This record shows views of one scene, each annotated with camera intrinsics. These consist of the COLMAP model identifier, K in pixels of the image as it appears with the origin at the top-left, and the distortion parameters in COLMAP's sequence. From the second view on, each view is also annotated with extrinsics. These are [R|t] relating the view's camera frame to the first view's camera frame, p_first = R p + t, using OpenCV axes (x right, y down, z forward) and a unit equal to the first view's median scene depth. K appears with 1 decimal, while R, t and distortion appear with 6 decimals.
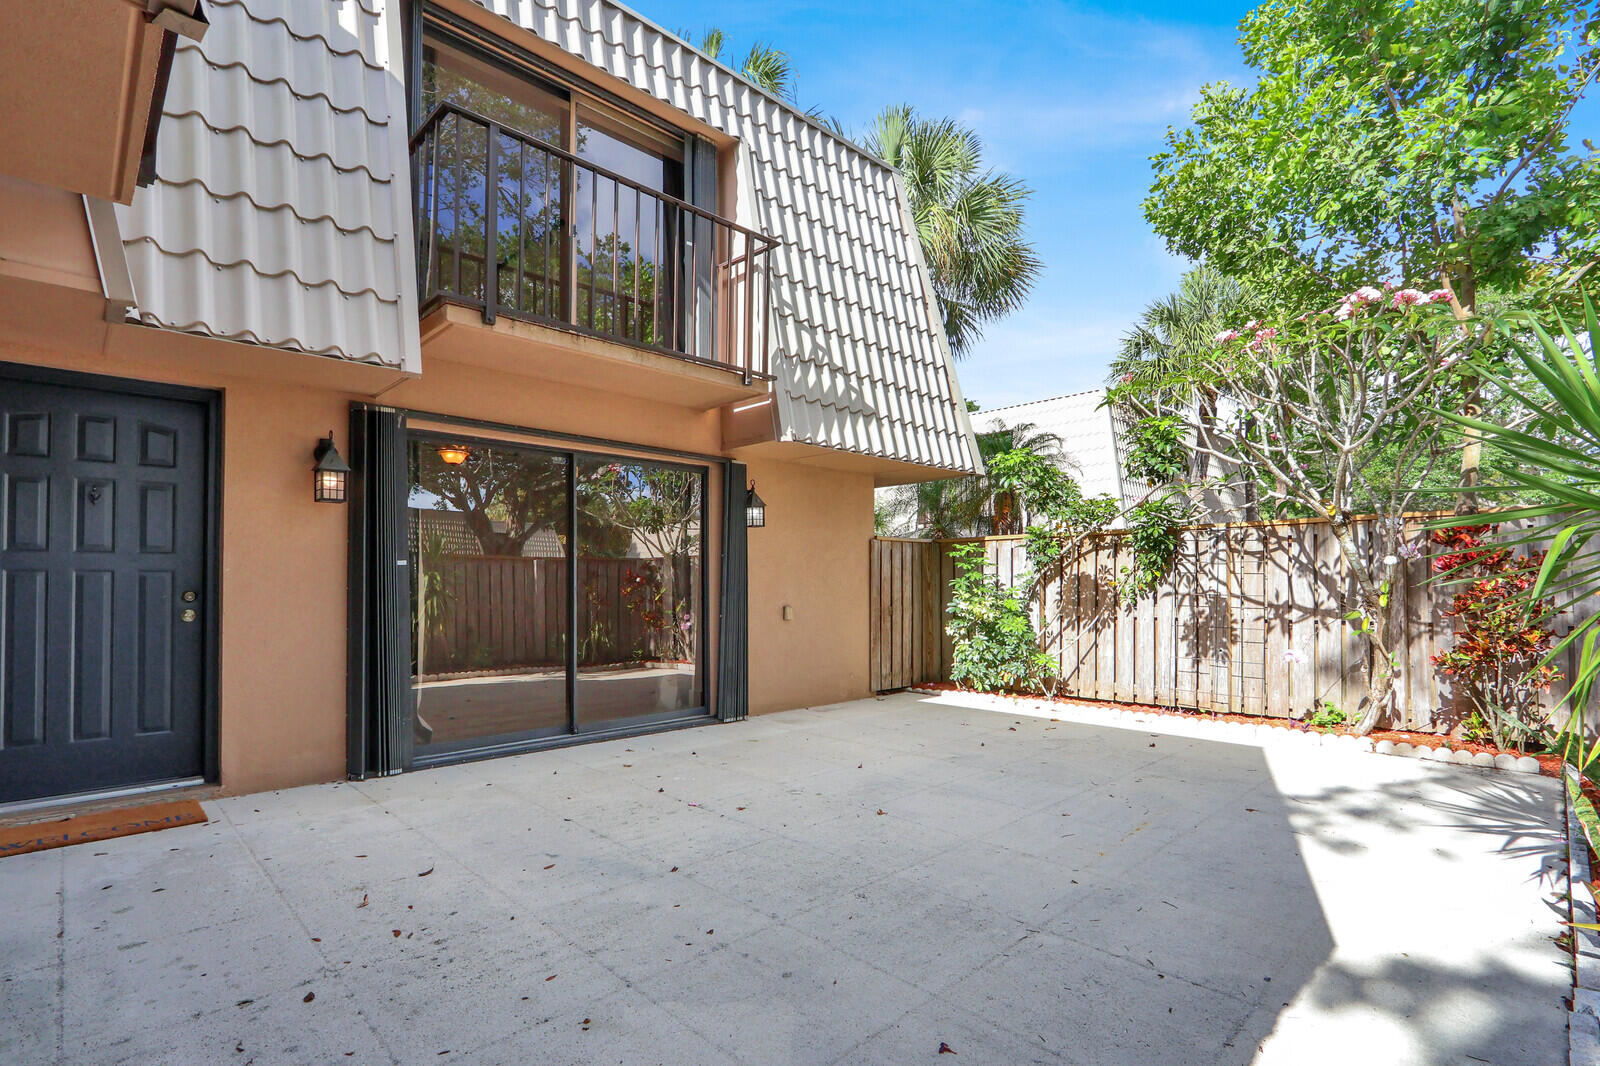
lens RADIAL K [[755.0, 0, 800.2], [0, 755.0, 579.8], [0, 0, 1]] dist [-0.017130, 0.003036]
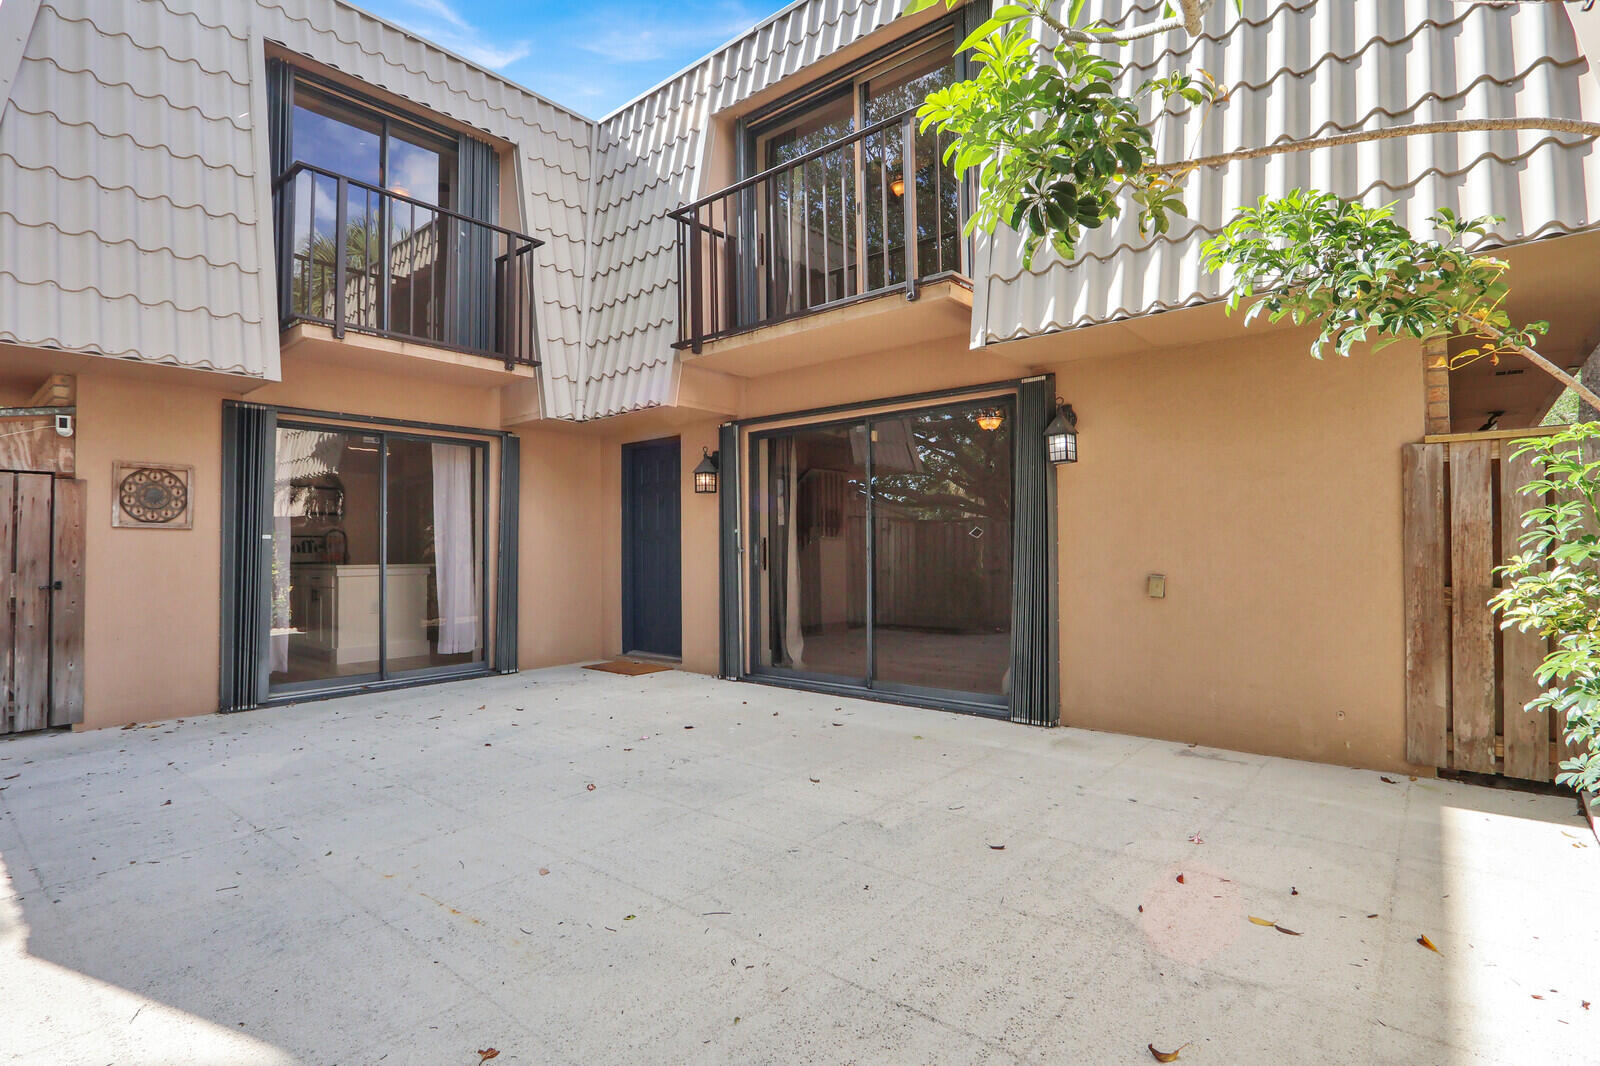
lens RADIAL K [[769.5, 0, 790.7], [0, 769.5, 531.7], [0, 0, 1]] dist [-0.013533, -0.000260]
pose [[0.096396, -0.019900, -0.995144, 0.793516], [0.016877, 0.999689, -0.018356, 0.007433], [0.995200, -0.015026, 0.096702, 0.843293]]
